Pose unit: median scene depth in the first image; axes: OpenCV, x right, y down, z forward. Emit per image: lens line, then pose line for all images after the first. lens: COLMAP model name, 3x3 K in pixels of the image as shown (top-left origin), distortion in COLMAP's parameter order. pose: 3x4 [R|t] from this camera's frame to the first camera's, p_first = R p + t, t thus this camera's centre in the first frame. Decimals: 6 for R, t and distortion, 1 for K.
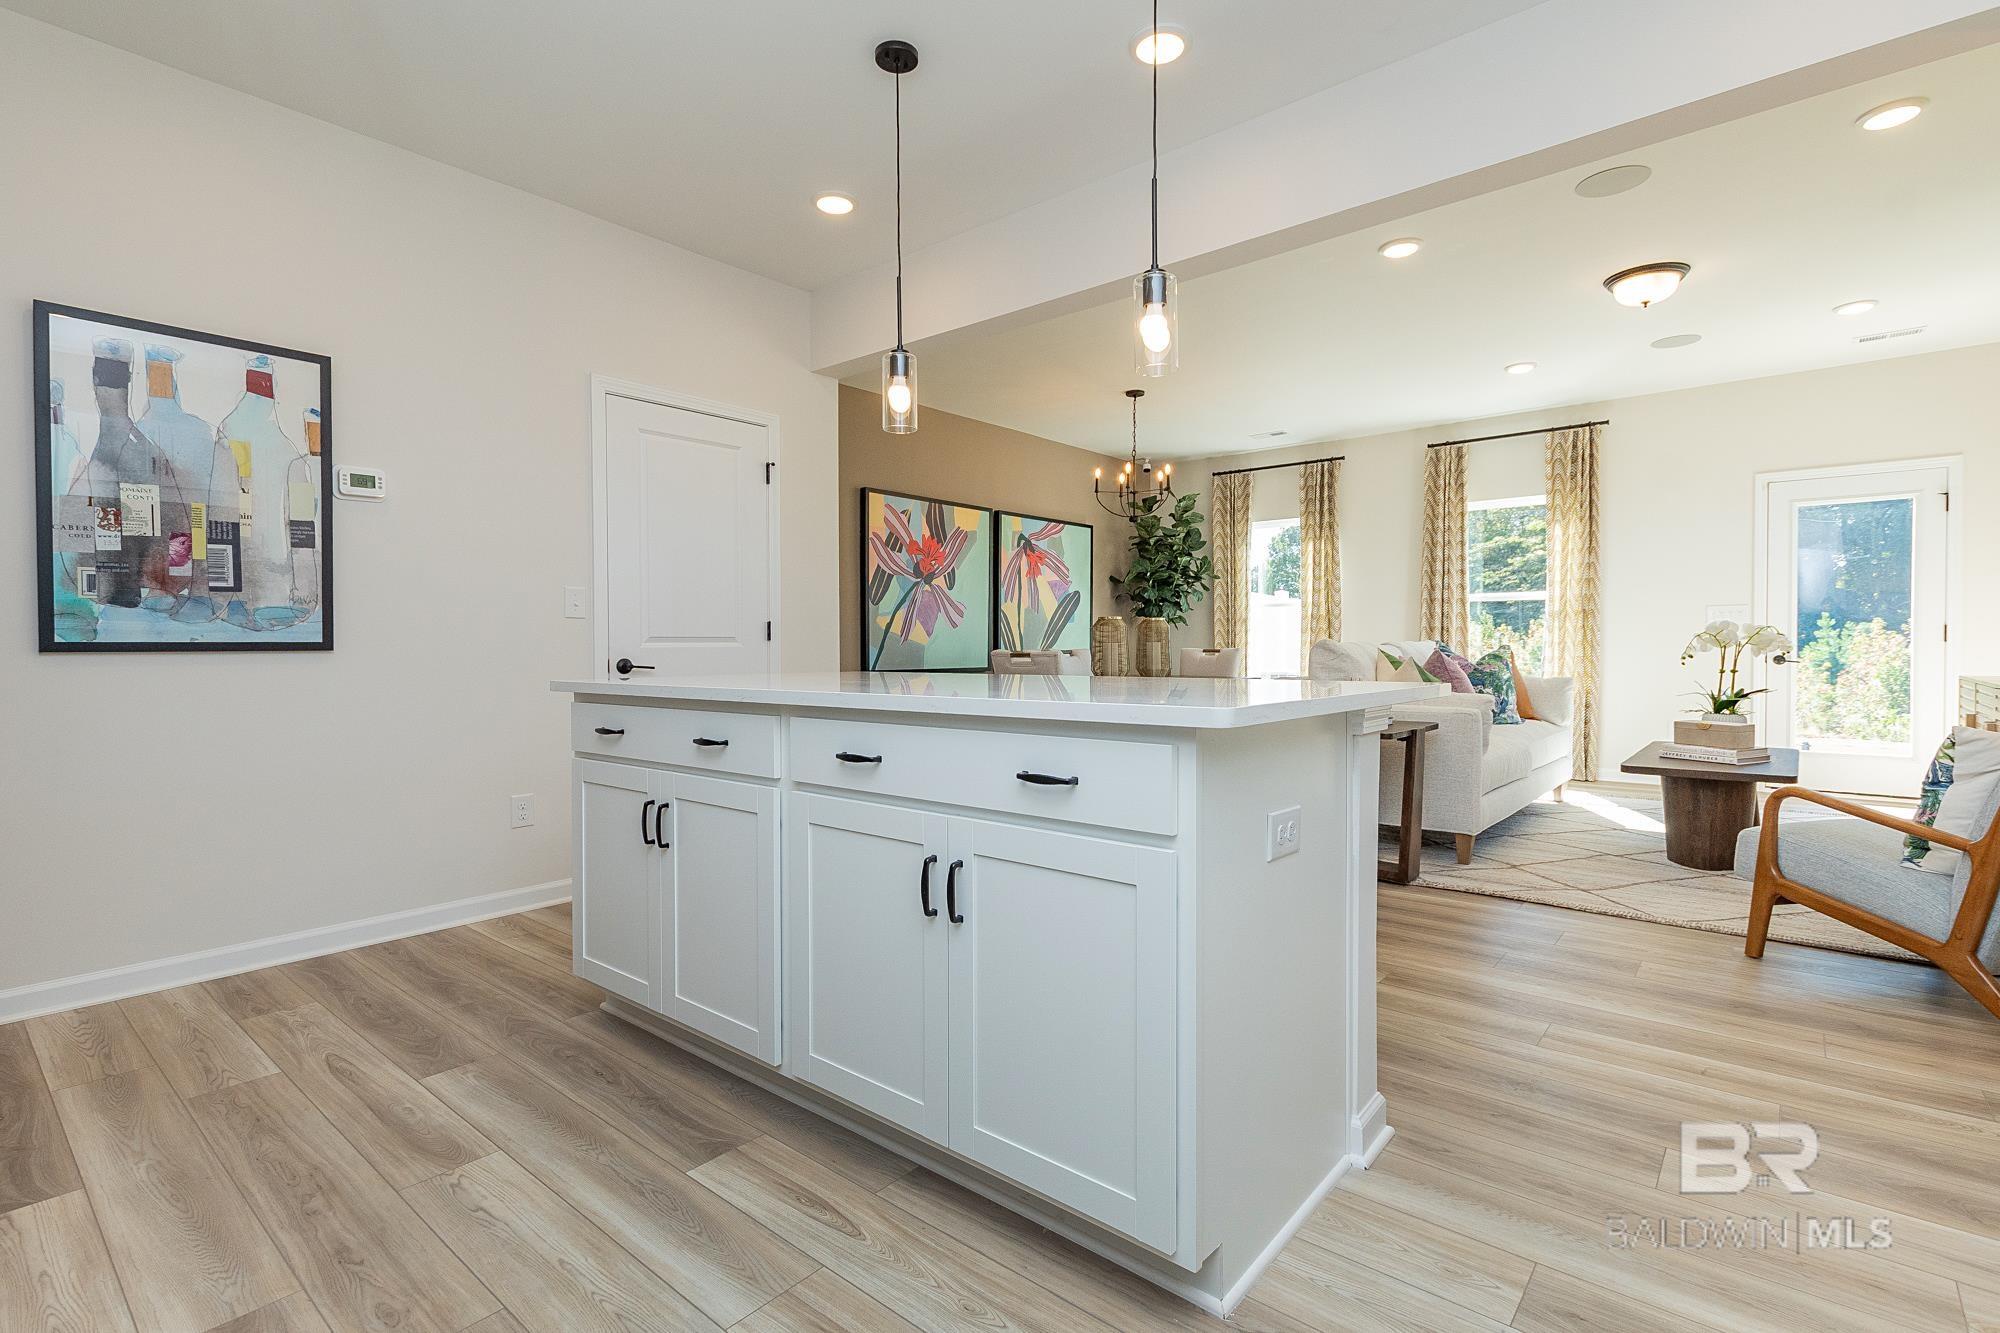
lens RADIAL K [[892.4, 0, 1052.3], [0, 892.4, 658.1], [0, 0, 1]] dist [0.005453, -0.002217]
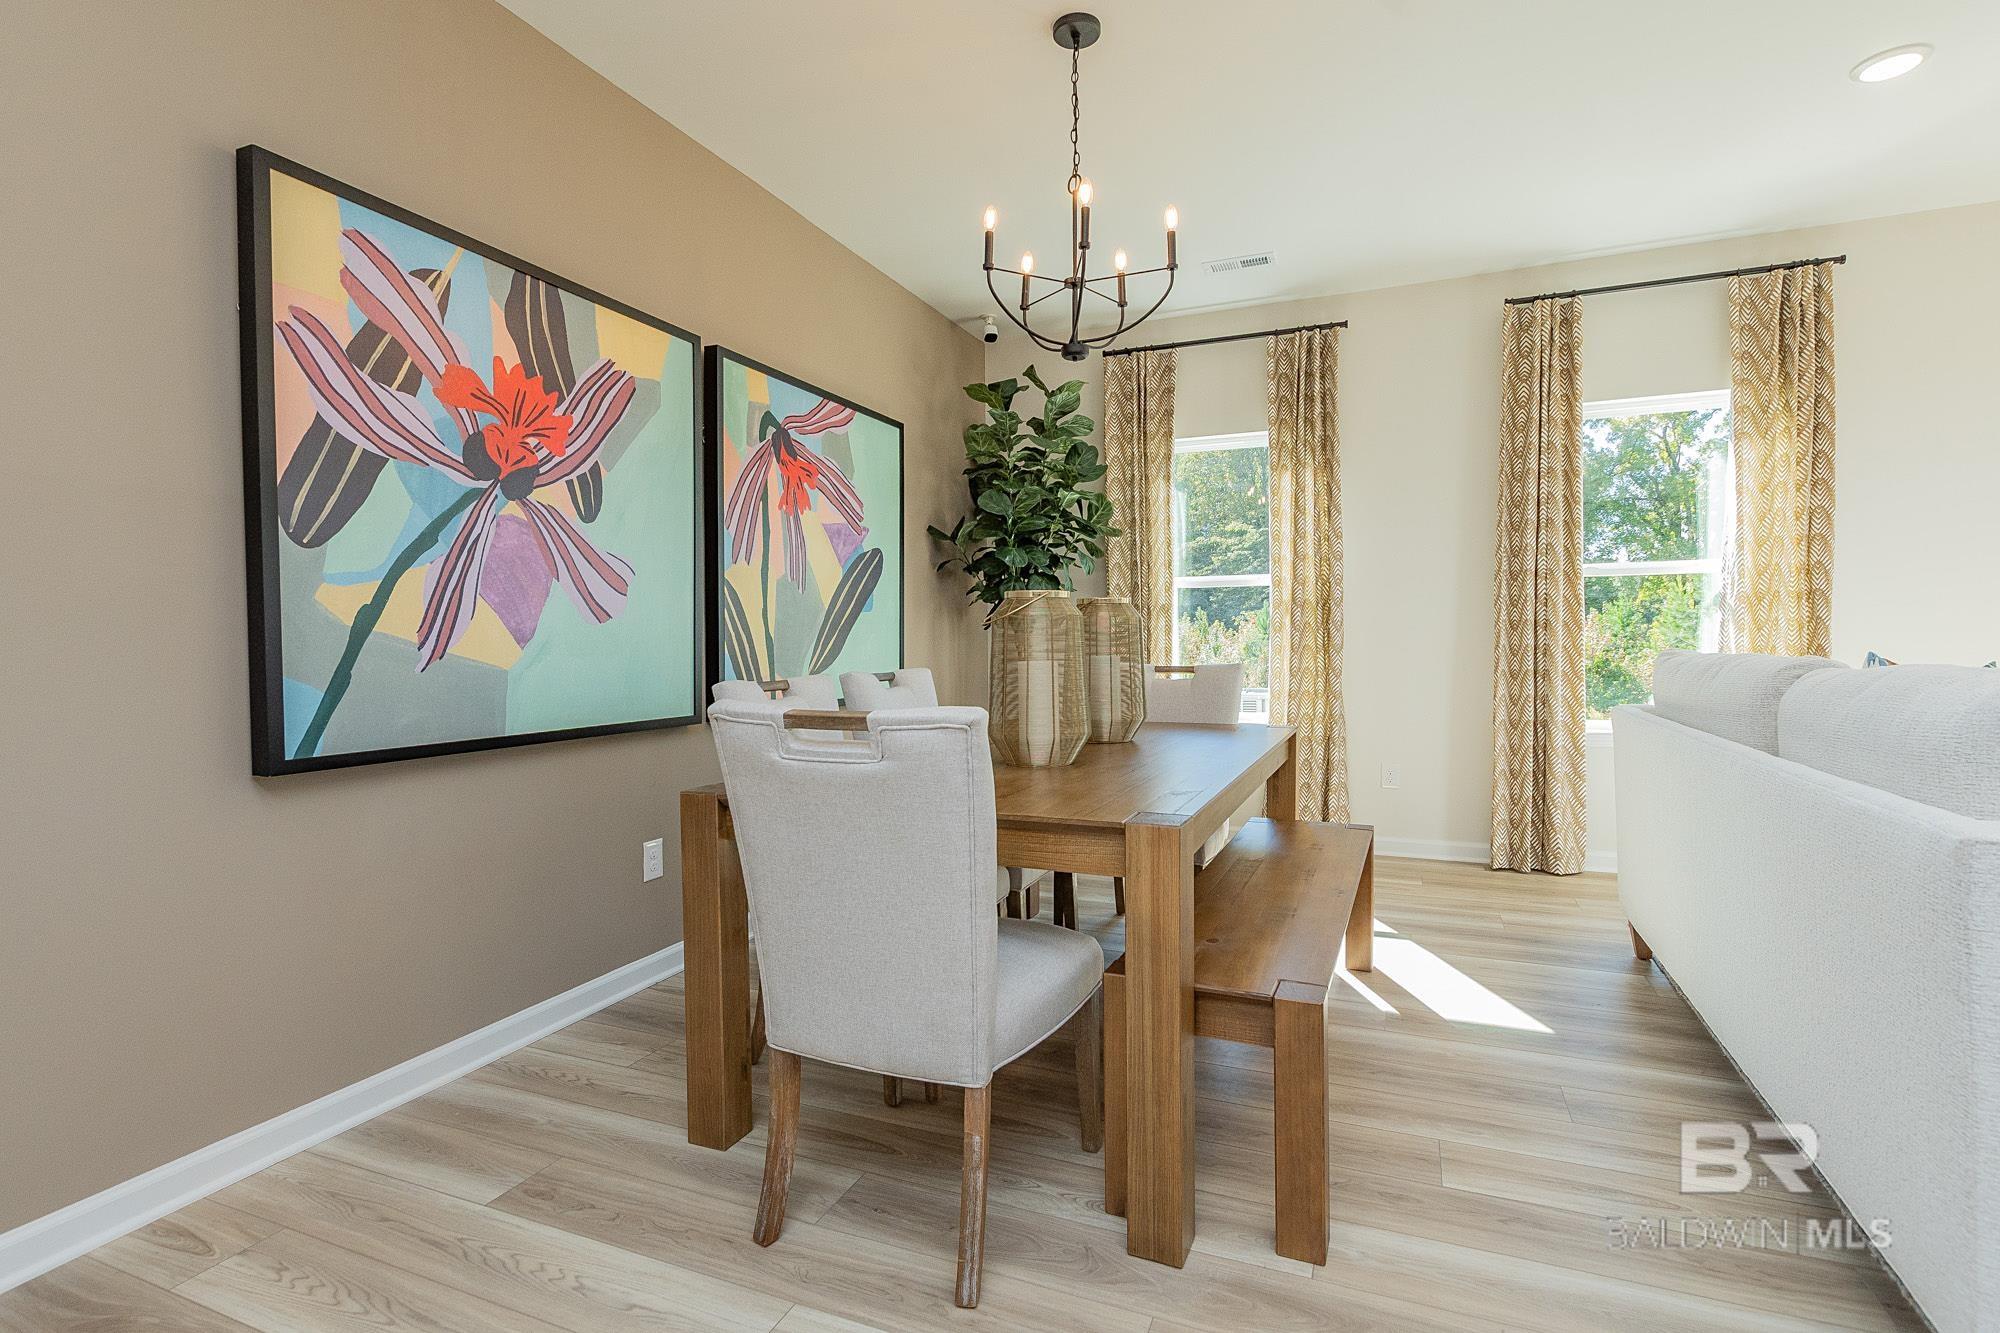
lens RADIAL K [[892.4, 0, 1004.3], [0, 892.4, 662.3], [0, 0, 1]] dist [0.005453, -0.002217]
pose [[0.965171, -0.010572, 0.261407, -0.042721], [0.007776, 0.999901, 0.011729, -0.019343], [-0.261505, -0.009288, 0.965157, 0.585868]]
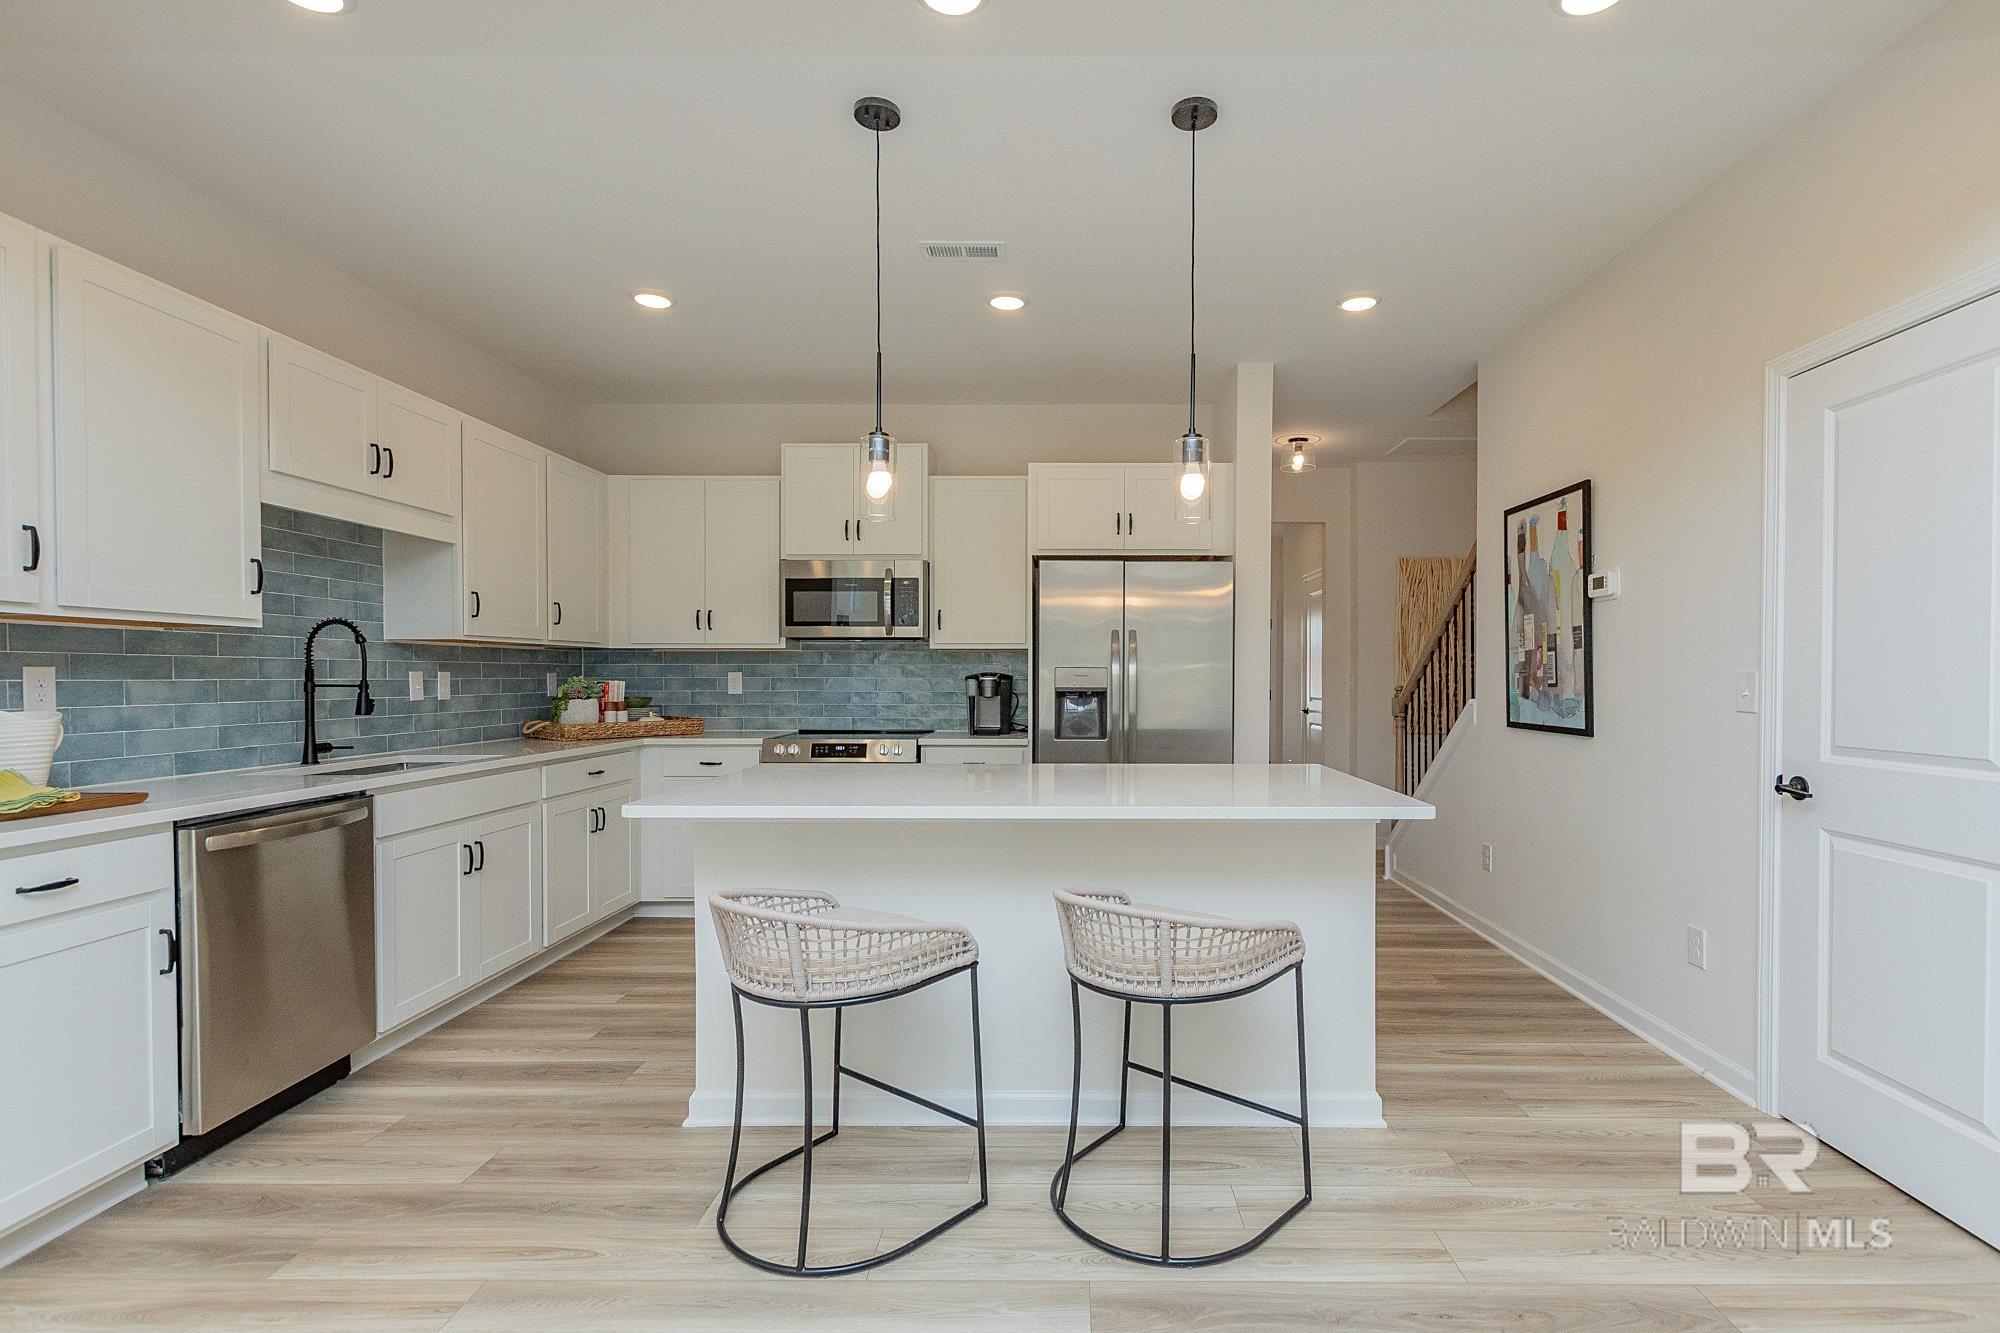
lens RADIAL K [[981.6, 0, 1038.6], [0, 981.6, 684.8], [0, 0, 1]] dist [0.019868, -0.000438]
pose [[-0.766626, 0.012615, -0.641970, 0.242986], [-0.003449, 0.999712, 0.023764, -0.045415], [0.642085, 0.020432, -0.766361, 0.674630]]
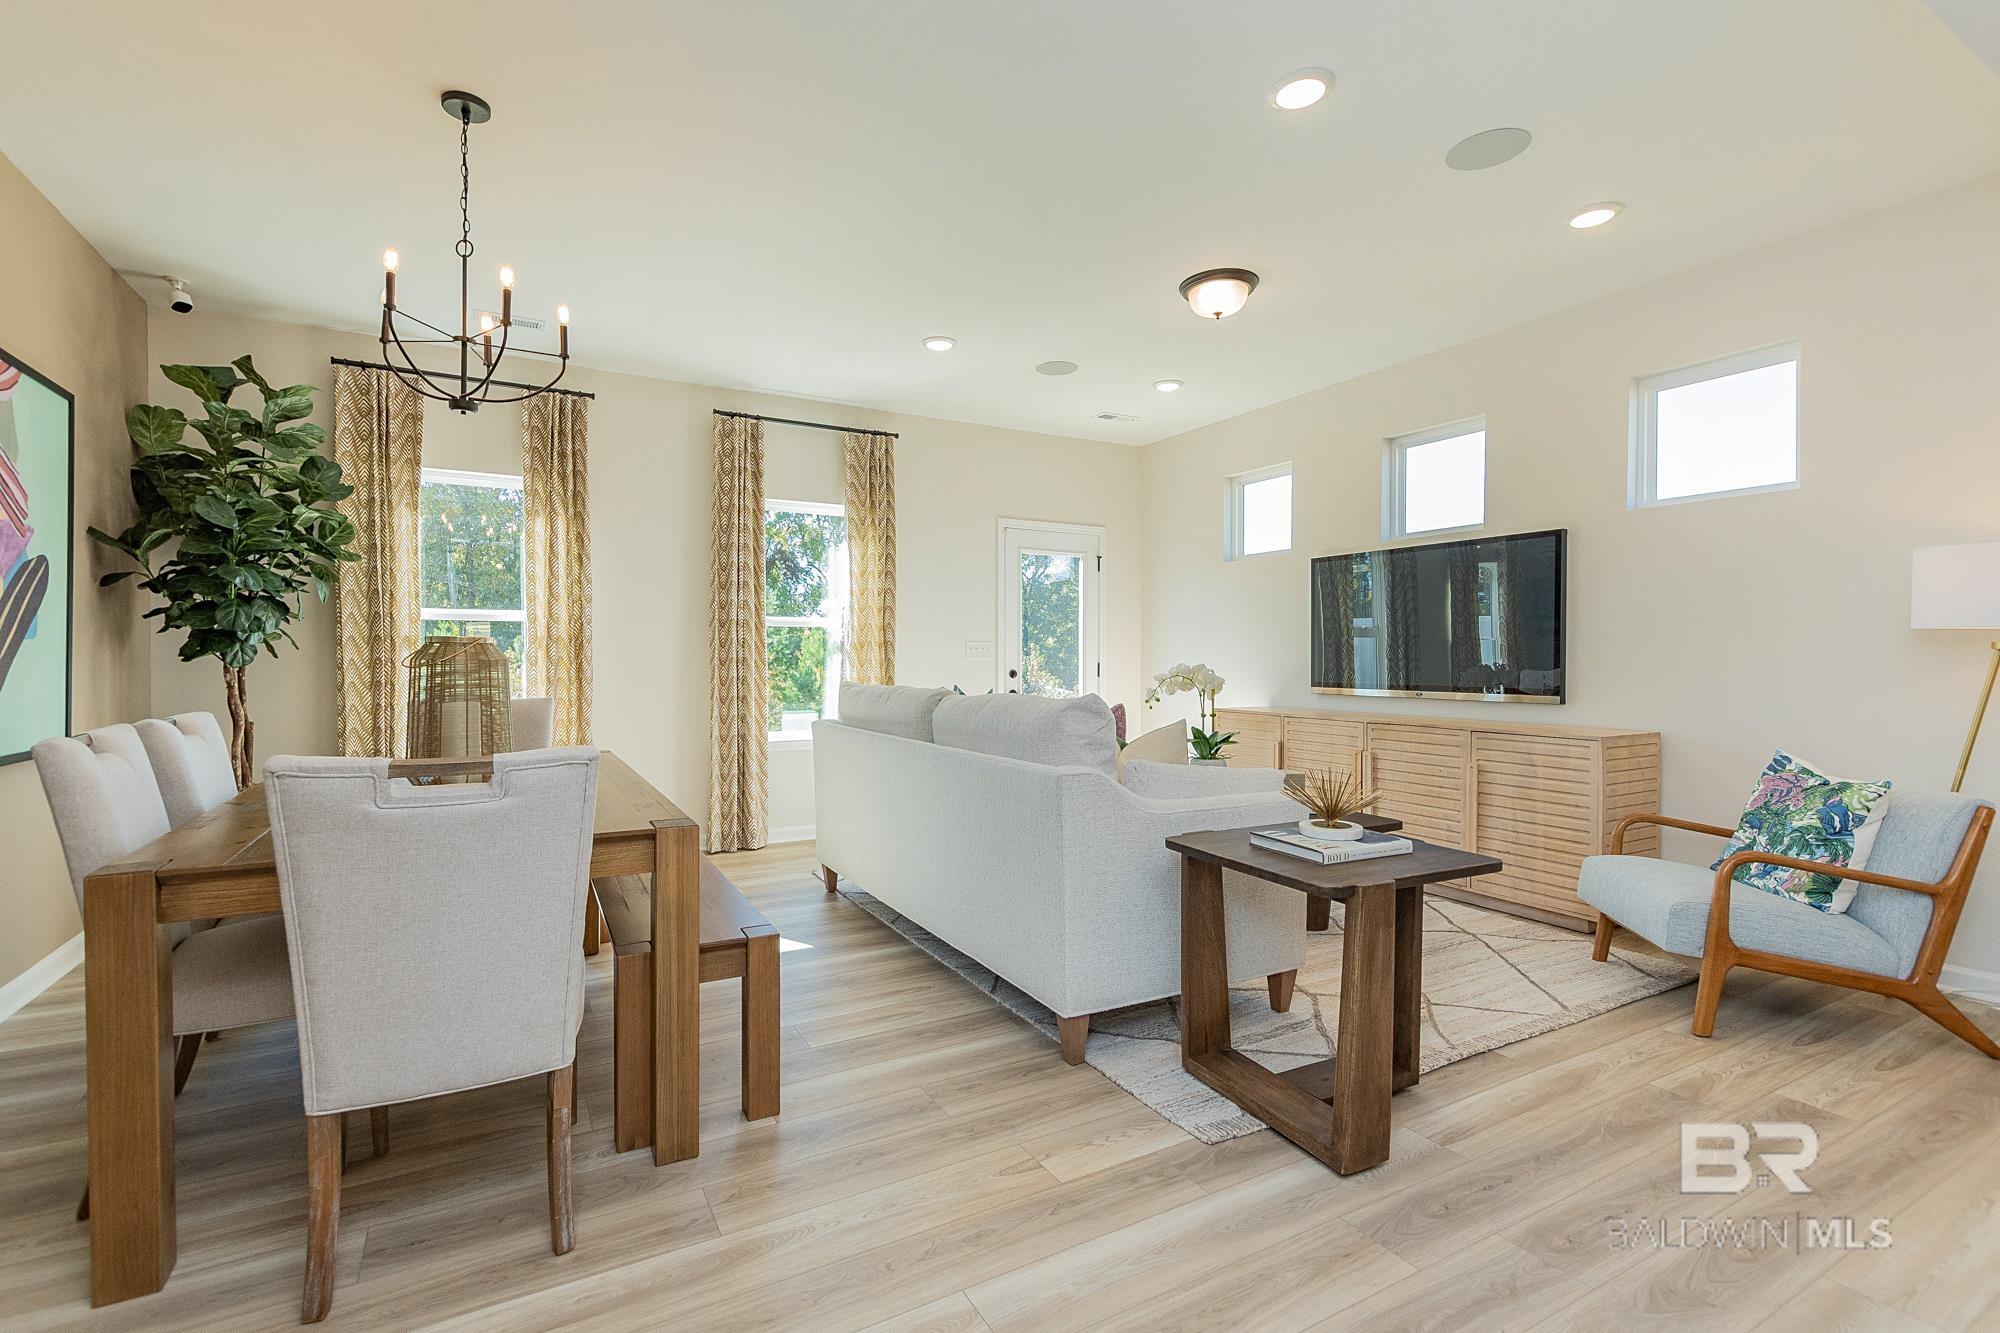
lens RADIAL K [[892.4, 0, 916.0], [0, 892.4, 667.1], [0, 0, 1]] dist [0.005453, -0.002217]
pose [[0.428373, -0.003612, 0.903595, -0.188750], [0.010265, 0.999947, -0.000869, -0.027977], [-0.903544, 0.009648, 0.428387, 0.593586]]
